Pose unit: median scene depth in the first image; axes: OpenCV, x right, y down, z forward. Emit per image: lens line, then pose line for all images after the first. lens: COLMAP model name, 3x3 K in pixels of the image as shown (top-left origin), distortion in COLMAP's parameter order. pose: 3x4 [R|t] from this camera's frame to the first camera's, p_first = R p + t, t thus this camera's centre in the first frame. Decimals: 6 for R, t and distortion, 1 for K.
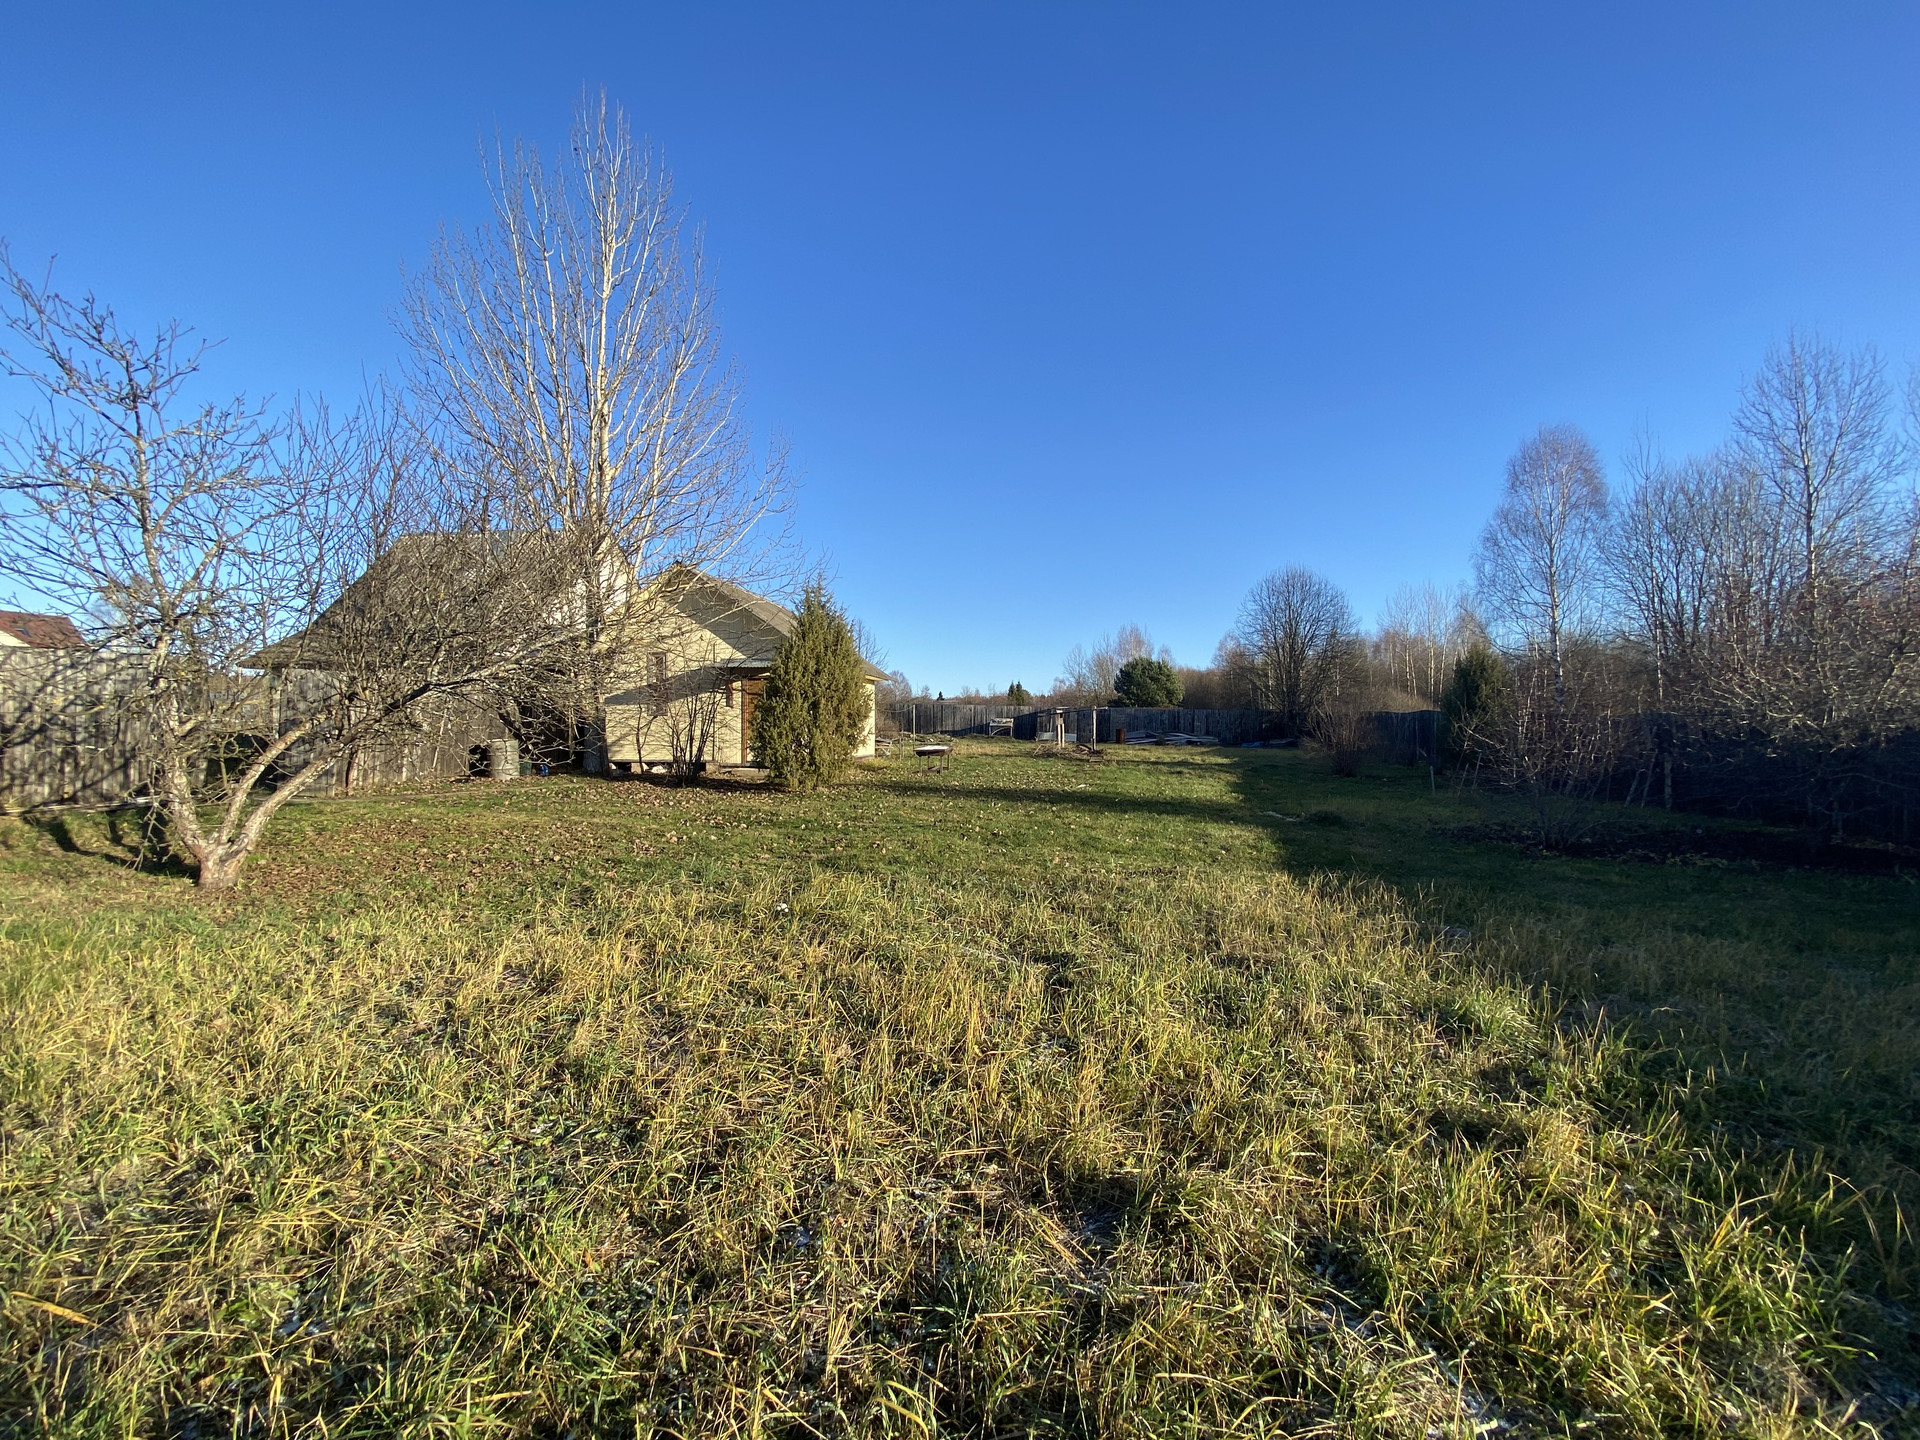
lens RADIAL K [[756.0, 0, 960.0], [0, 756.0, 720.0], [0, 0, 1]] dist [0.000323, 0.000012]
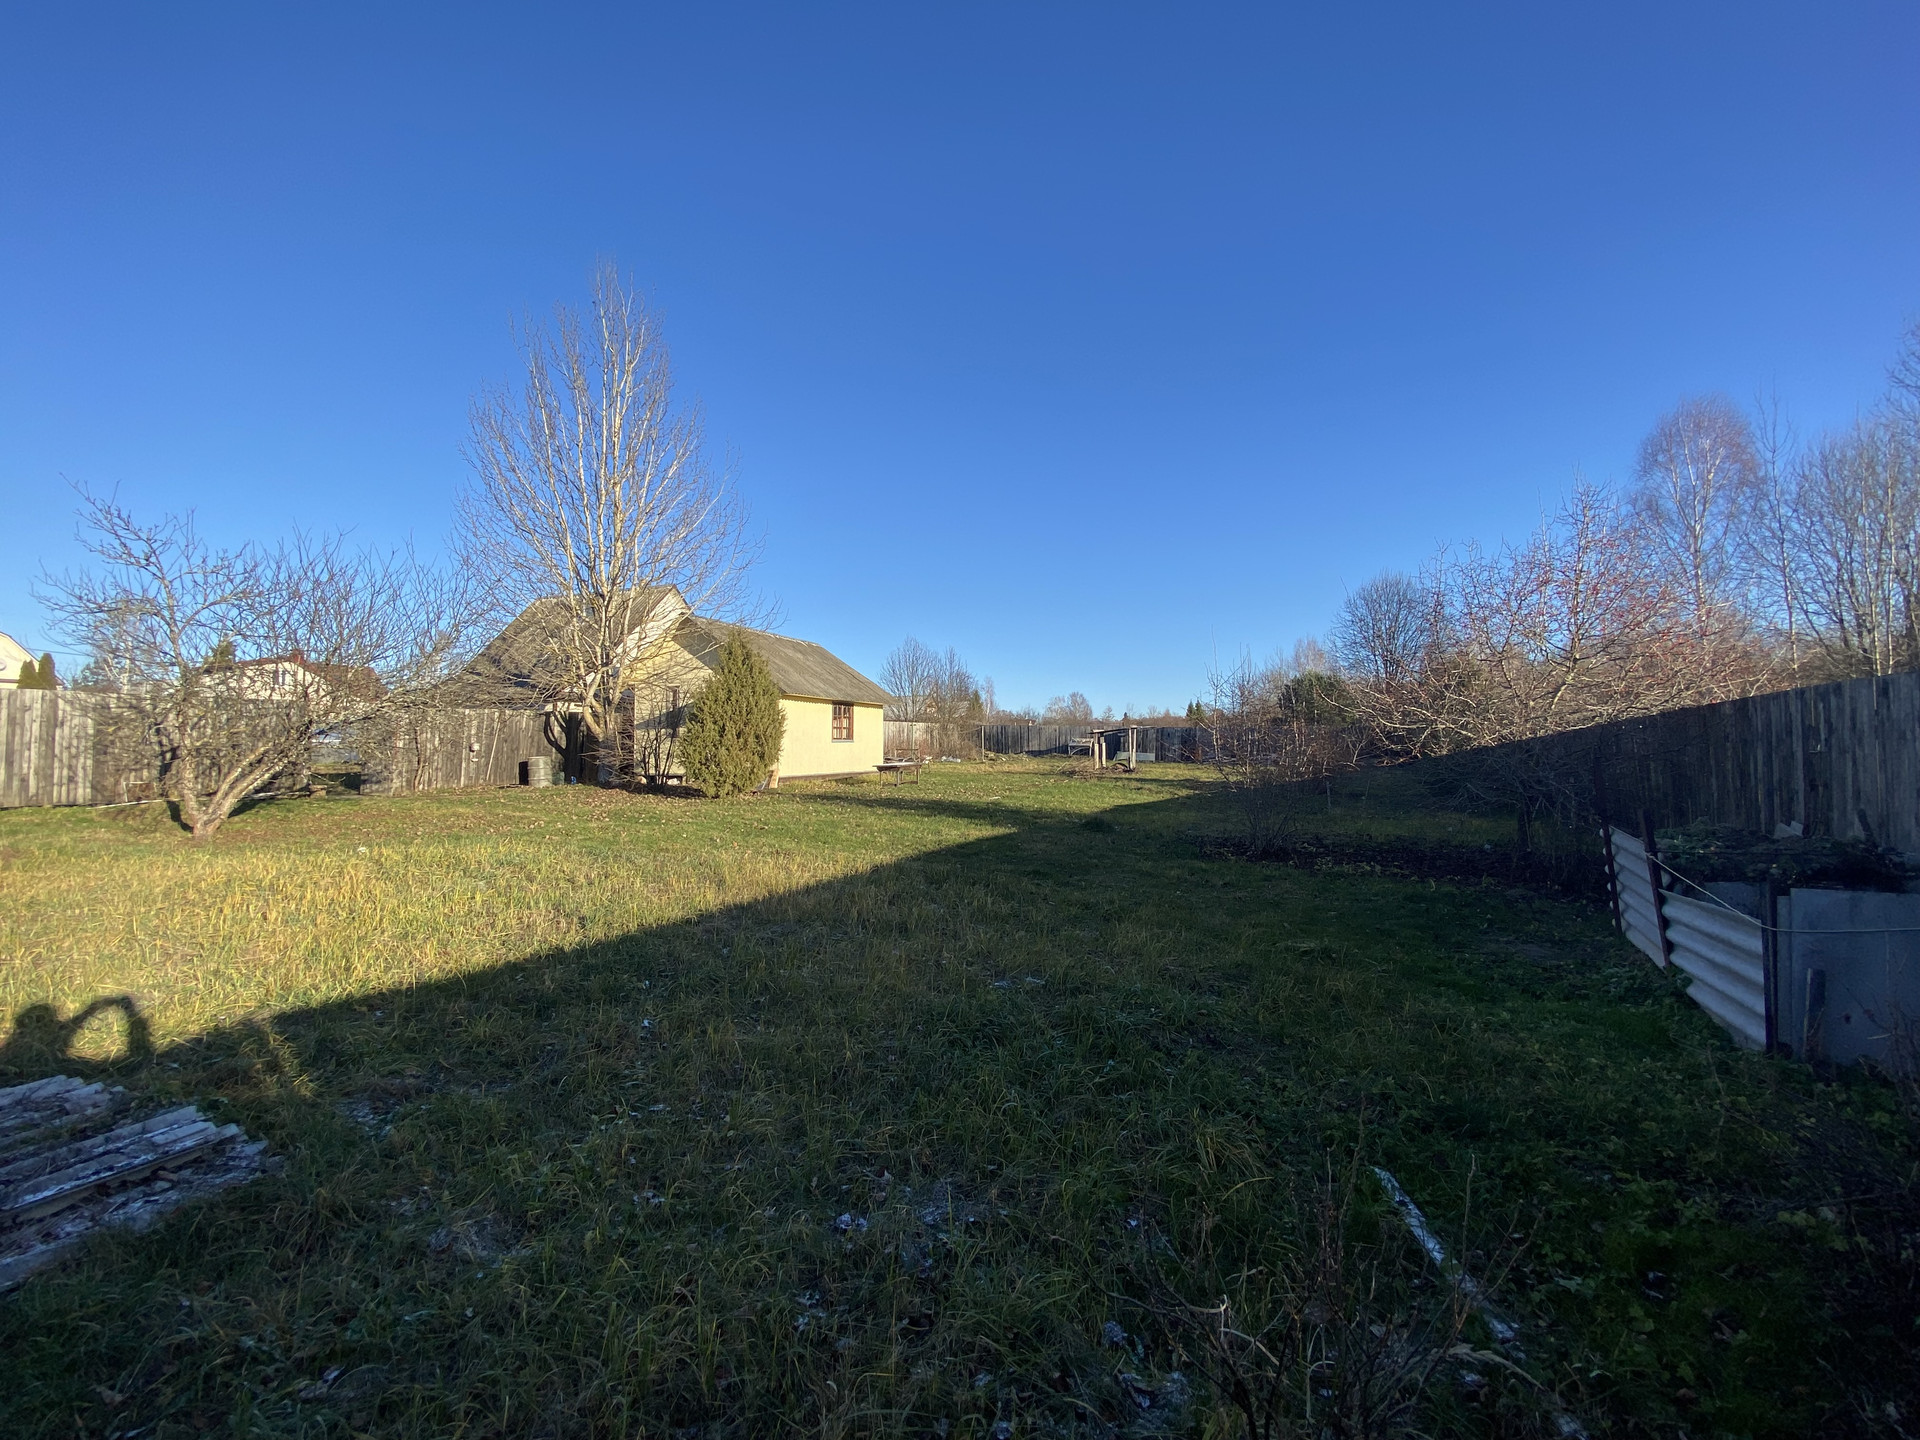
lens RADIAL K [[765.6, 0, 941.9], [0, 765.6, 723.1], [0, 0, 1]] dist [0.001936, 0.000094]
pose [[0.964532, -0.006931, -0.263875, 0.336835], [0.000795, 0.999727, -0.023352, 0.000251], [0.263964, 0.022314, 0.964274, -0.073169]]
